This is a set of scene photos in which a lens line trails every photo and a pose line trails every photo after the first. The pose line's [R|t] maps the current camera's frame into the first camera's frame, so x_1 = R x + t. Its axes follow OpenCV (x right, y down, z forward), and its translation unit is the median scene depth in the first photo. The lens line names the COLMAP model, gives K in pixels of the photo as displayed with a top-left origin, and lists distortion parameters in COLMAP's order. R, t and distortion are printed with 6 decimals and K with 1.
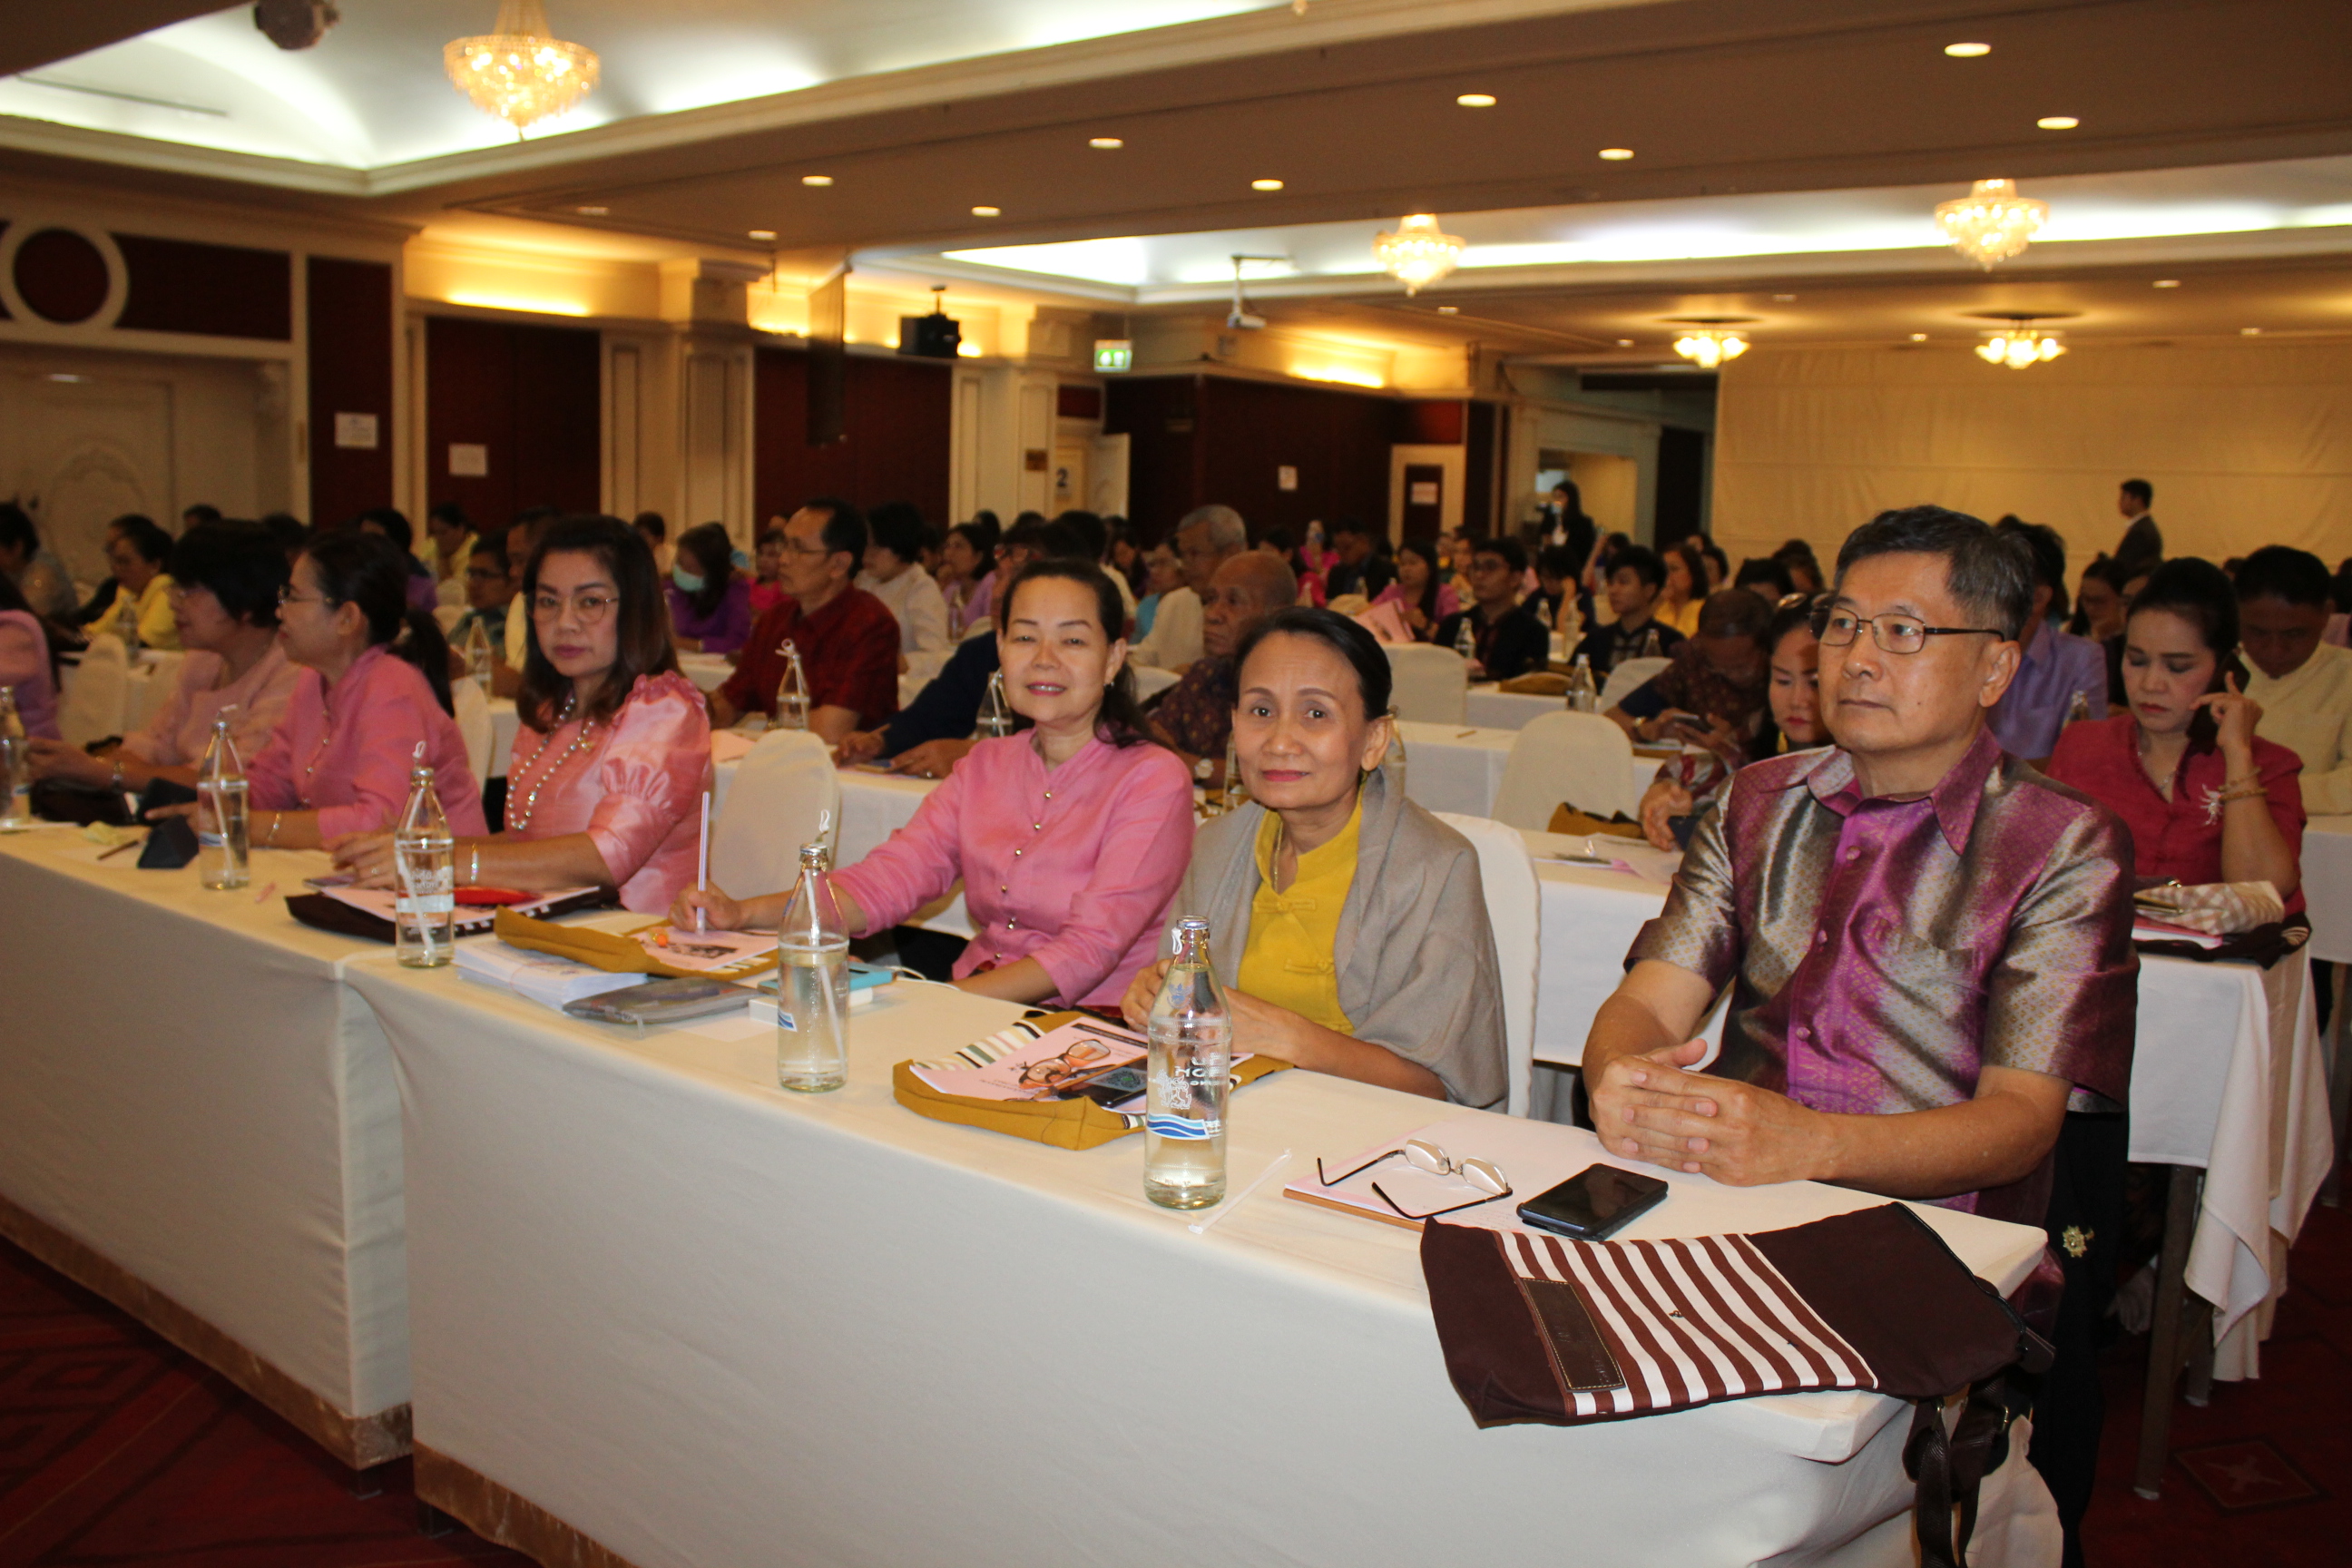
lens RADIAL K [[1979.1, 0, 1159.7], [0, 1979.1, 729.4], [0, 0, 1]] dist [-0.167337, 0.078991]
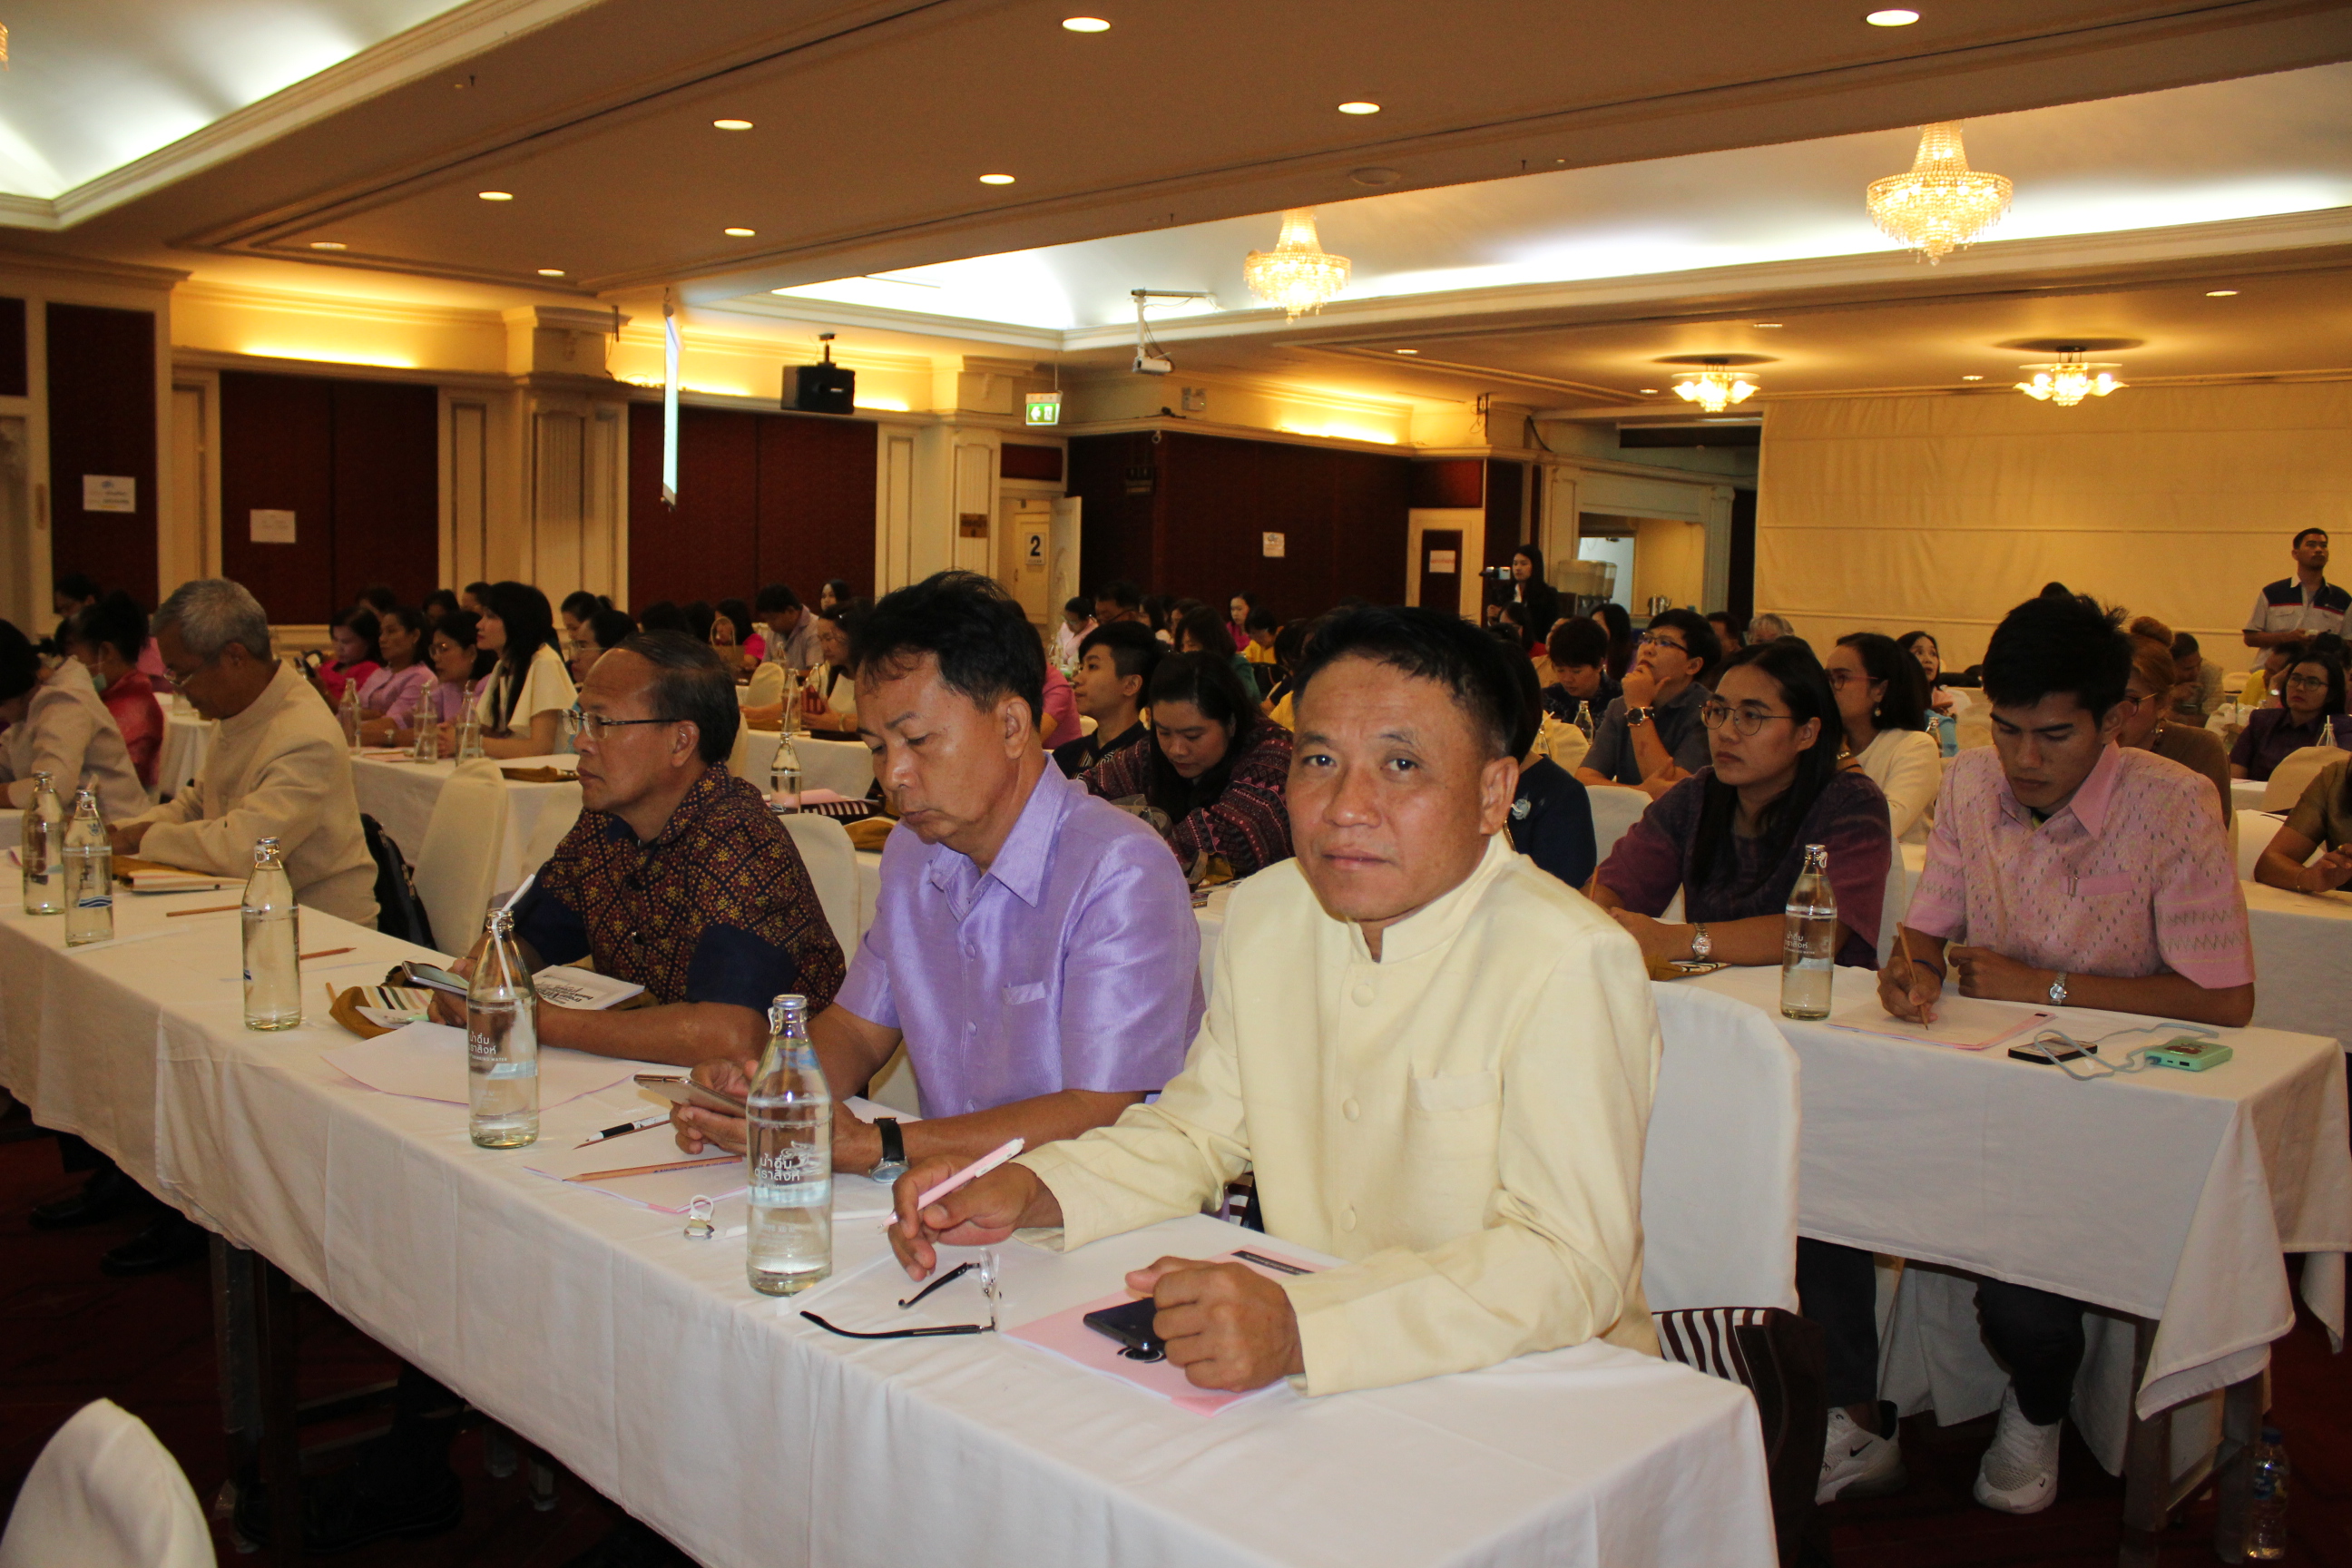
lens RADIAL K [[1979.1, 0, 1165.1], [0, 1979.1, 741.8], [0, 0, 1]] dist [-0.167337, 0.078991]
pose [[0.995090, 0.005495, -0.098823, 0.118557], [-0.008675, 0.999457, -0.031780, -0.008680], [0.098595, 0.032481, 0.994597, 0.107475]]
